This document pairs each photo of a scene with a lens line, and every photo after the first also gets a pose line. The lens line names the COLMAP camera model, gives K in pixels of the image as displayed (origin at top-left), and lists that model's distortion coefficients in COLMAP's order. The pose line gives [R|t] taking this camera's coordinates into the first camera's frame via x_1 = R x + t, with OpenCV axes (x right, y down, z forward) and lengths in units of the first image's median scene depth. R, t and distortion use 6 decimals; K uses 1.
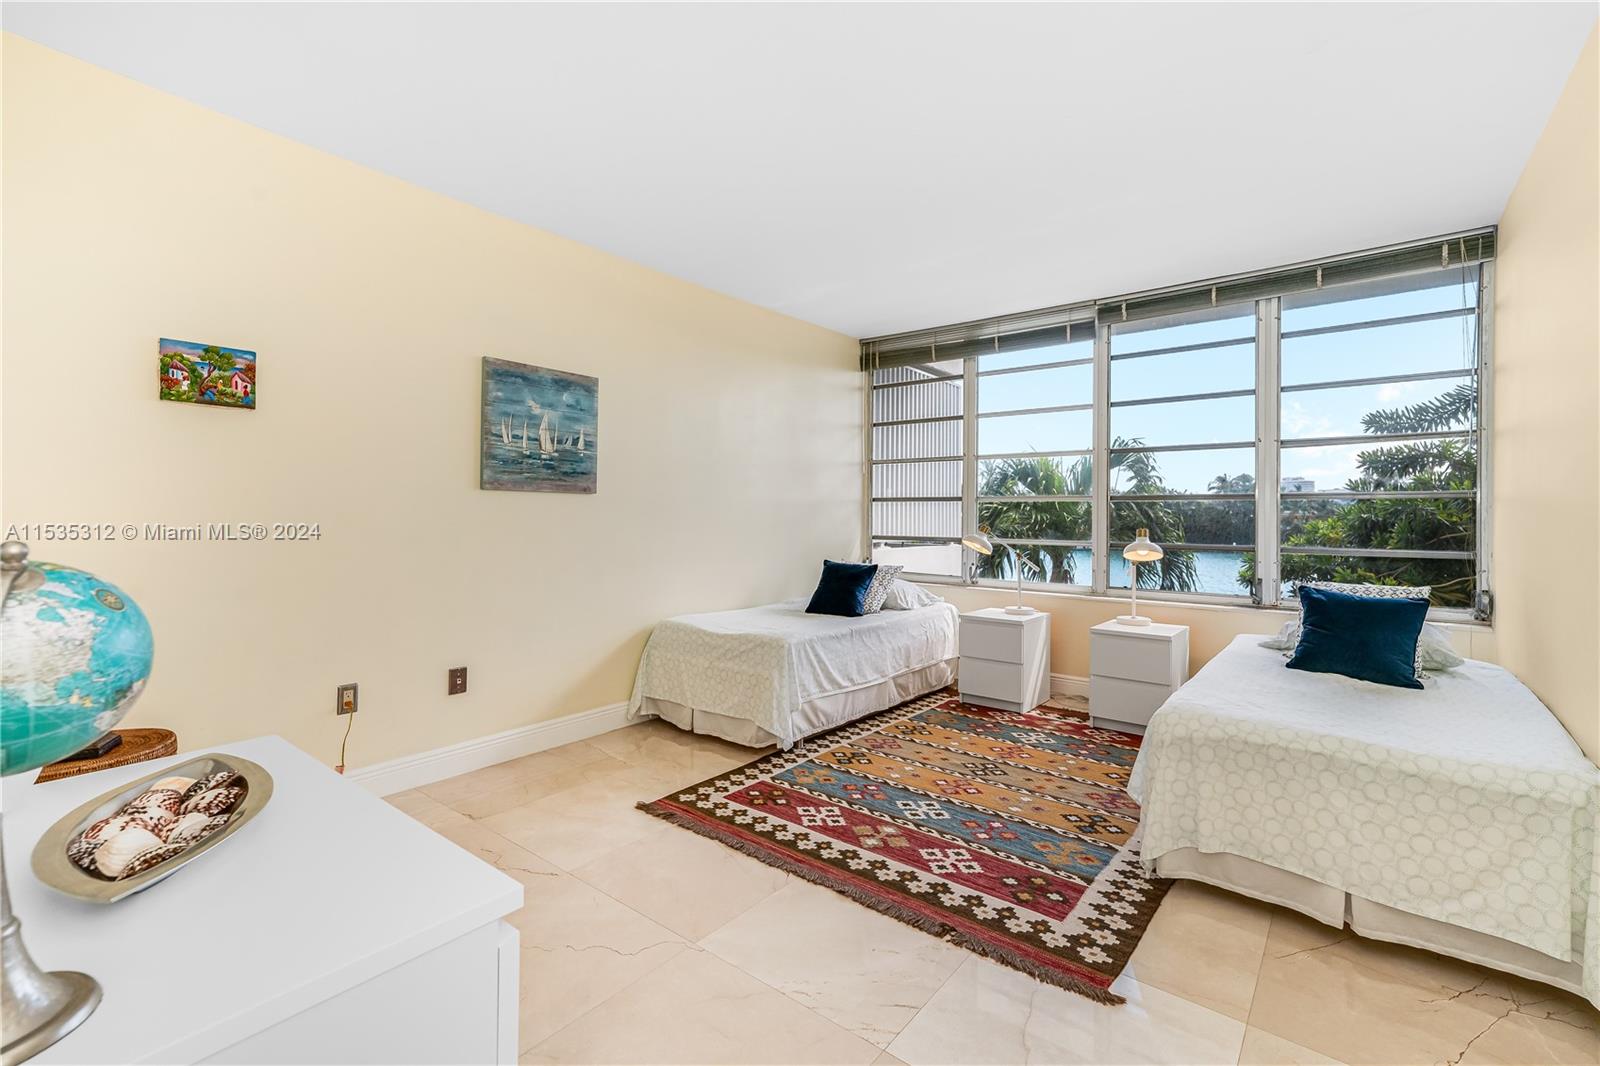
lens RADIAL K [[737.5, 0, 800.0], [0, 737.5, 533.0], [0, 0, 1]] dist [-0.005181, 0.000062]
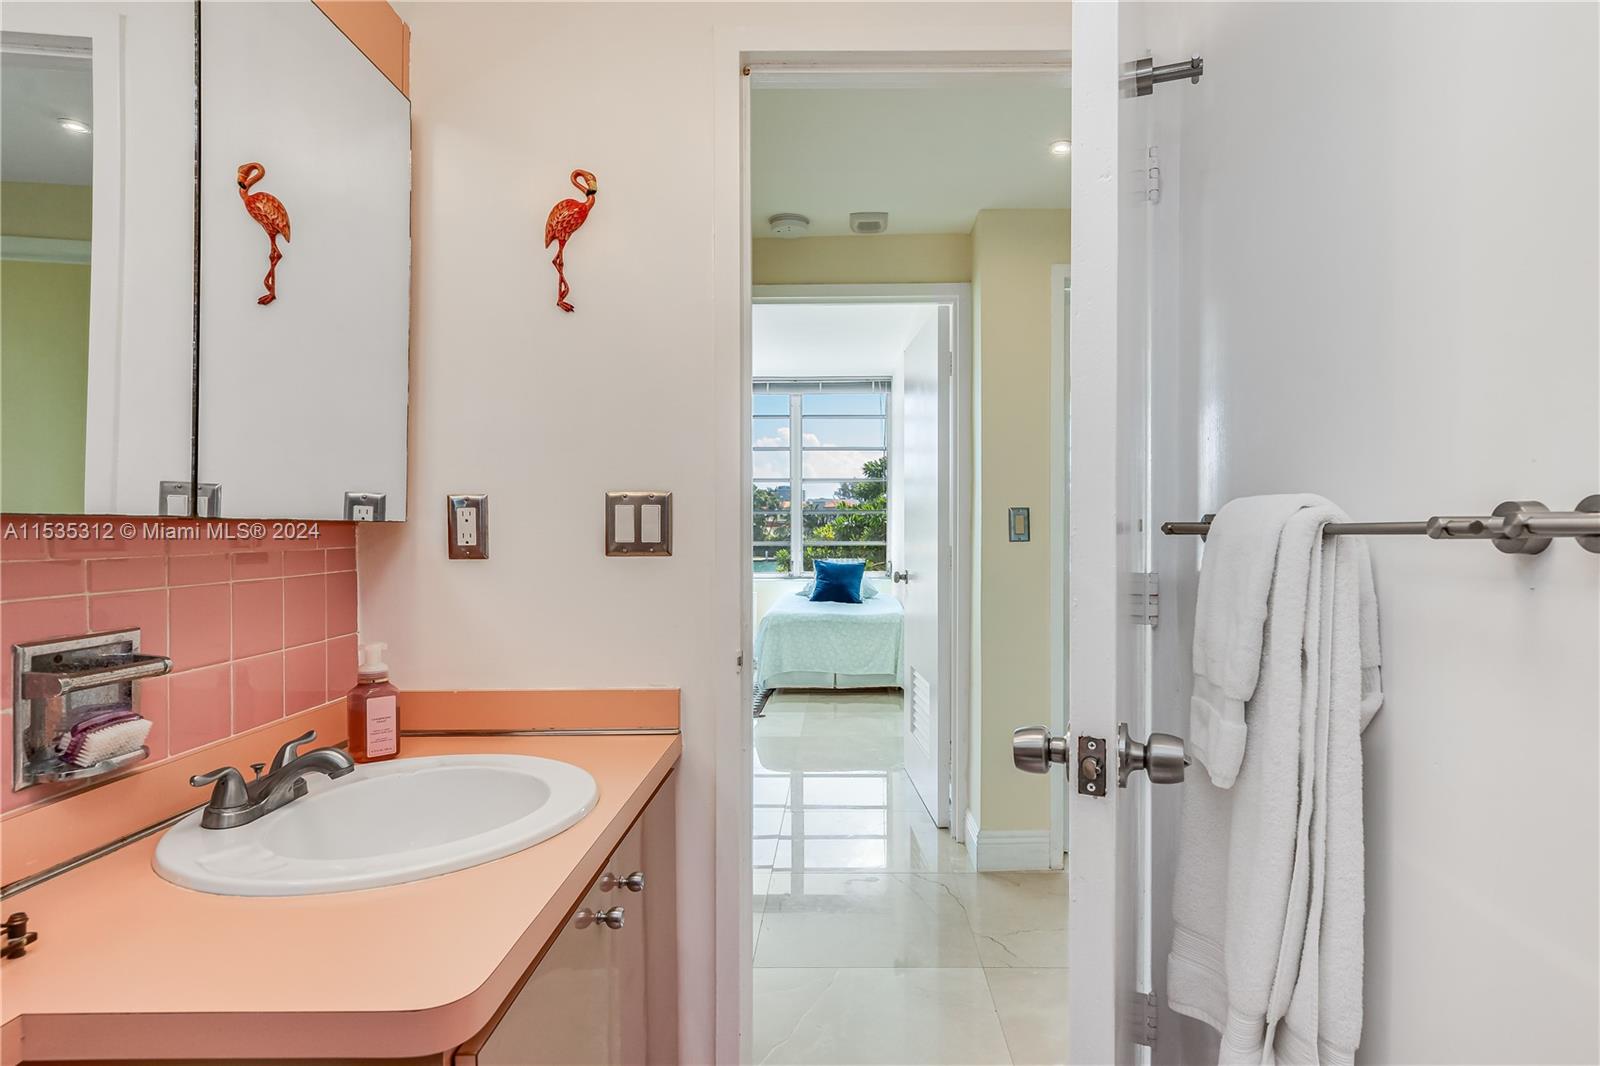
lens RADIAL K [[862.5, 0, 800.0], [0, 862.5, 533.0], [0, 0, 1]] dist [-0.001614, -0.000364]
pose [[0.826617, -0.006206, 0.562730, -0.738921], [0.007112, 0.999975, 0.000581, -0.001636], [-0.562720, 0.003522, 0.826640, -1.002310]]
